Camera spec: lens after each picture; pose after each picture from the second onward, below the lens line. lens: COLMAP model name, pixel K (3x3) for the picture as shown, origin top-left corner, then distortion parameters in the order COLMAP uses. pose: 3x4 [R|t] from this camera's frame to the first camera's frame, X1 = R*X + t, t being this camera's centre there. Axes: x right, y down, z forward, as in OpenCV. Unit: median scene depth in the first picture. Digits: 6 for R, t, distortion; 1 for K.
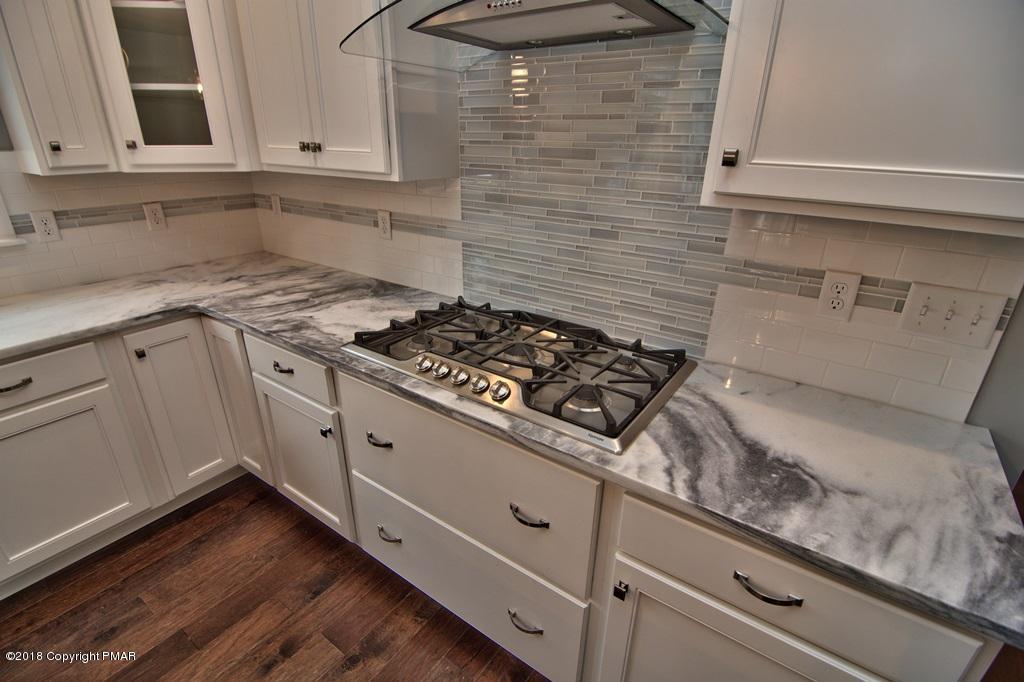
lens RADIAL K [[488.5, 0, 505.5], [0, 488.5, 345.3], [0, 0, 1]] dist [-0.010393, -0.005829]
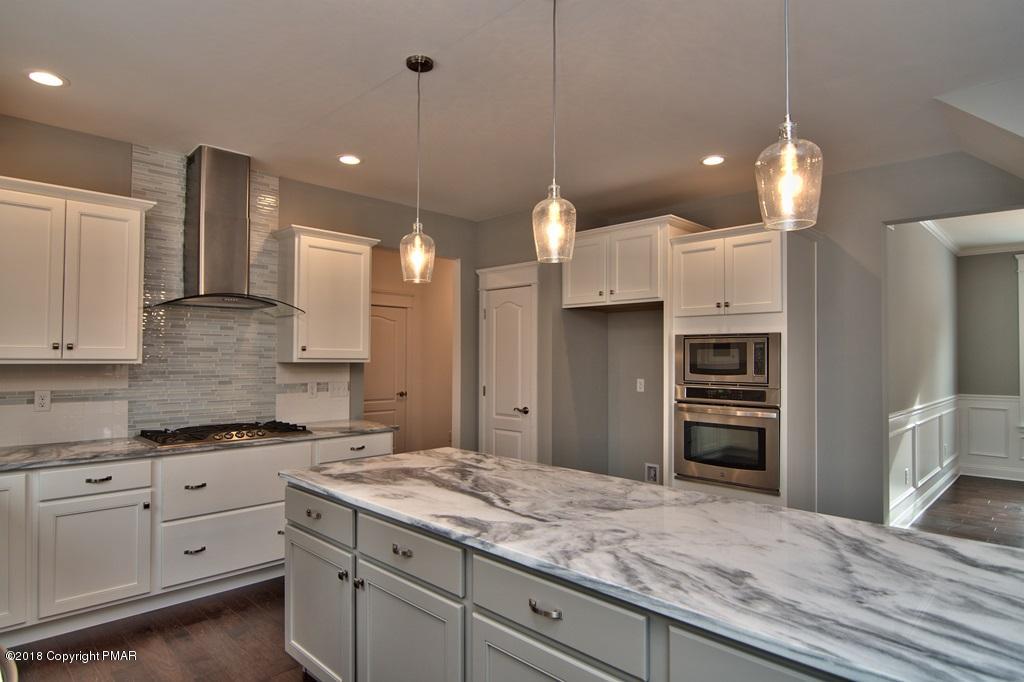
lens RADIAL K [[576.7, 0, 511.6], [0, 576.7, 347.2], [0, 0, 1]] dist [-0.003832, -0.009277]
pose [[0.156491, 0.007208, 0.987653, -1.999248], [0.386737, 0.919680, -0.067989, 0.282246], [-0.908815, 0.392602, 0.141135, -0.578635]]
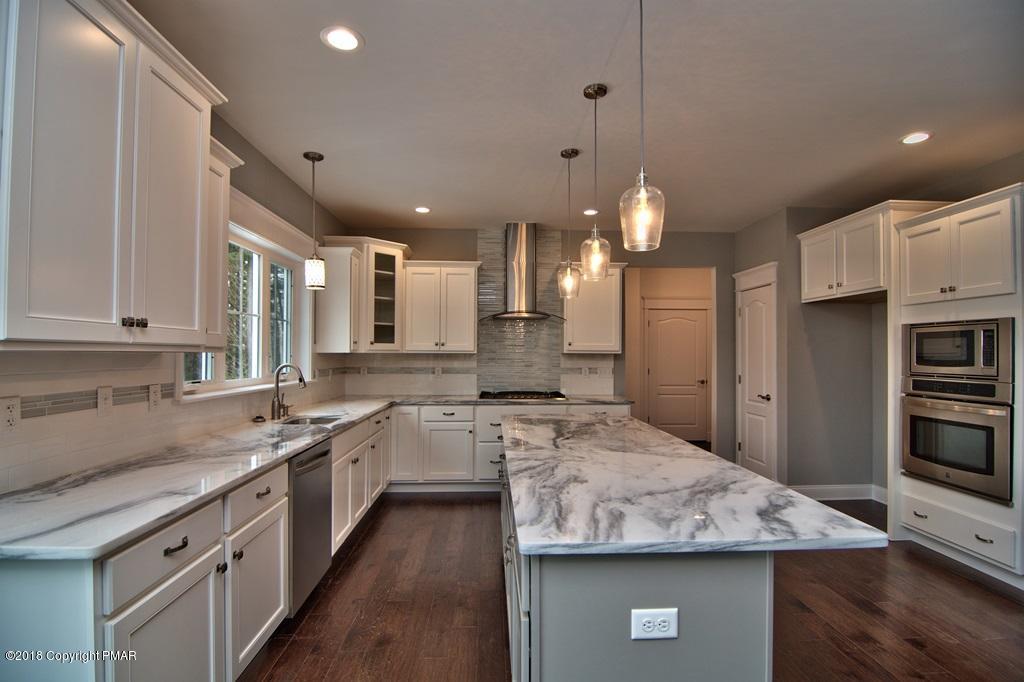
lens RADIAL K [[488.5, 0, 507.7], [0, 488.5, 345.8], [0, 0, 1]] dist [-0.010393, -0.005829]
pose [[0.789844, 0.000407, 0.613308, -1.928306], [0.246397, 0.915538, -0.317929, 0.672912], [-0.561636, 0.402232, 0.723032, -1.429906]]
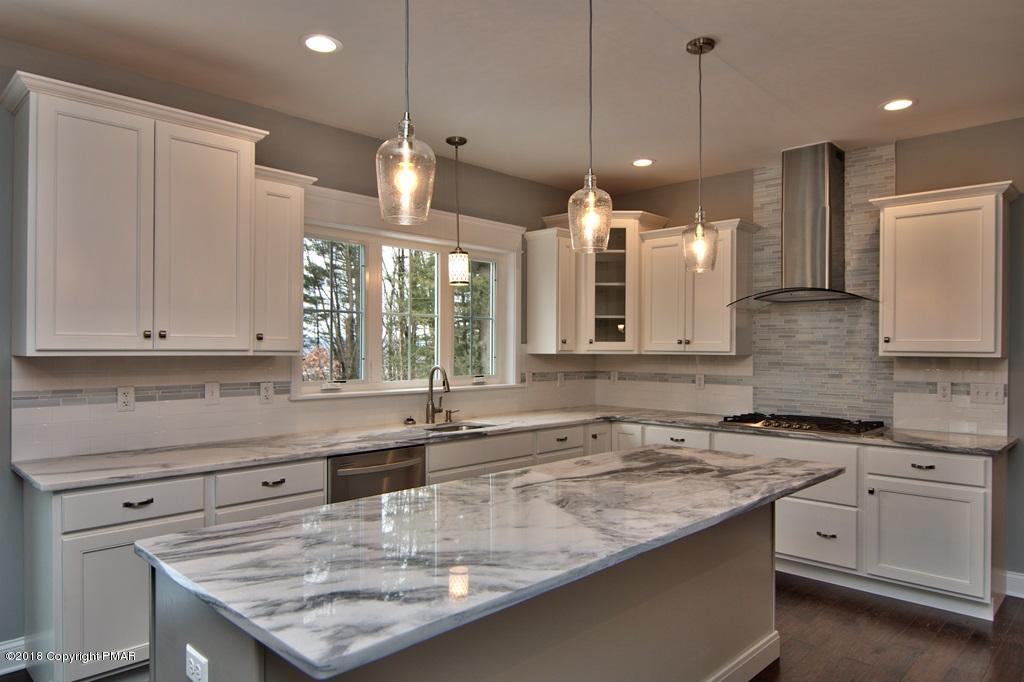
lens RADIAL K [[658.0, 0, 510.1], [0, 658.0, 348.2], [0, 0, 1]] dist [0.004917, -0.004347]
pose [[0.988828, -0.007528, -0.148874, -0.730568], [-0.051728, 0.919332, -0.390067, 0.808318], [0.139801, 0.393410, 0.908672, -1.775605]]
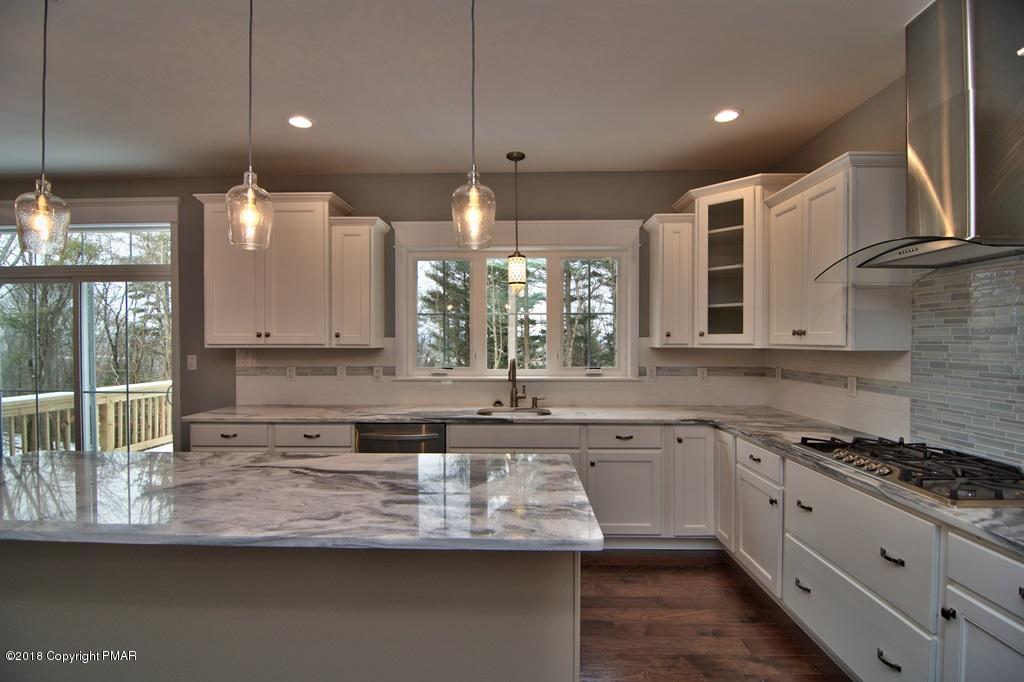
lens RADIAL K [[488.5, 0, 507.6], [0, 488.5, 347.1], [0, 0, 1]] dist [-0.010393, -0.005829]
pose [[0.560267, -0.002196, -0.828309, 0.416350], [-0.318849, 0.922368, -0.218114, 0.315302], [0.764484, 0.386307, 0.516072, -0.594086]]
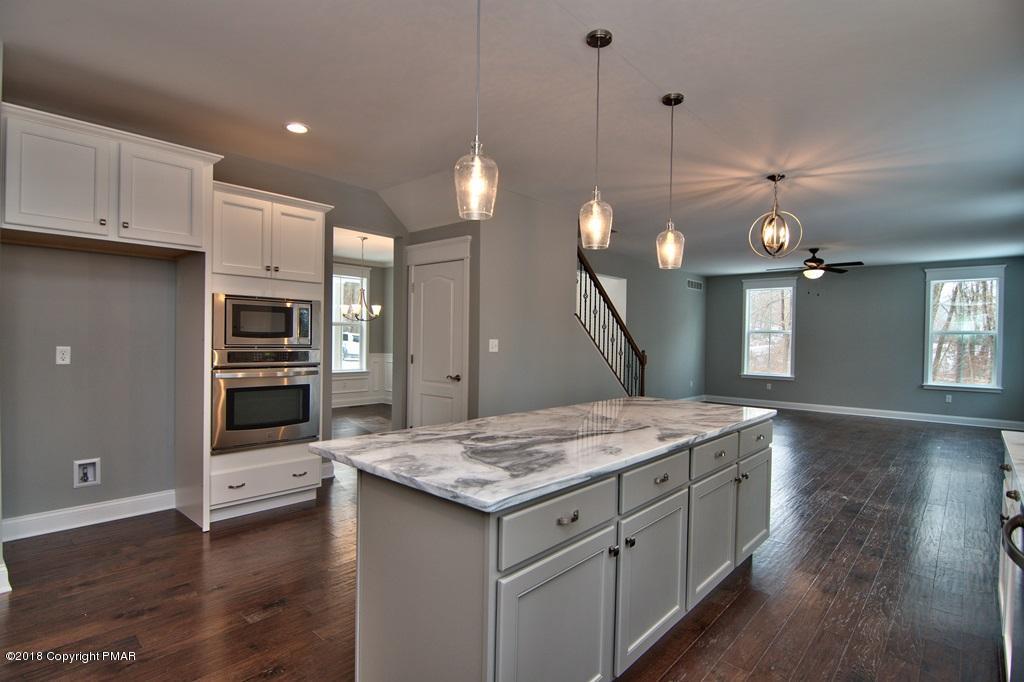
lens RADIAL K [[532.7, 0, 510.6], [0, 532.7, 333.3], [0, 0, 1]] dist [0.001334, -0.000516]
pose [[-0.995732, -0.032754, 0.086286, -0.660977], [0.003625, 0.920305, 0.391184, -0.345063], [-0.092222, 0.389827, -0.916259, 1.008476]]
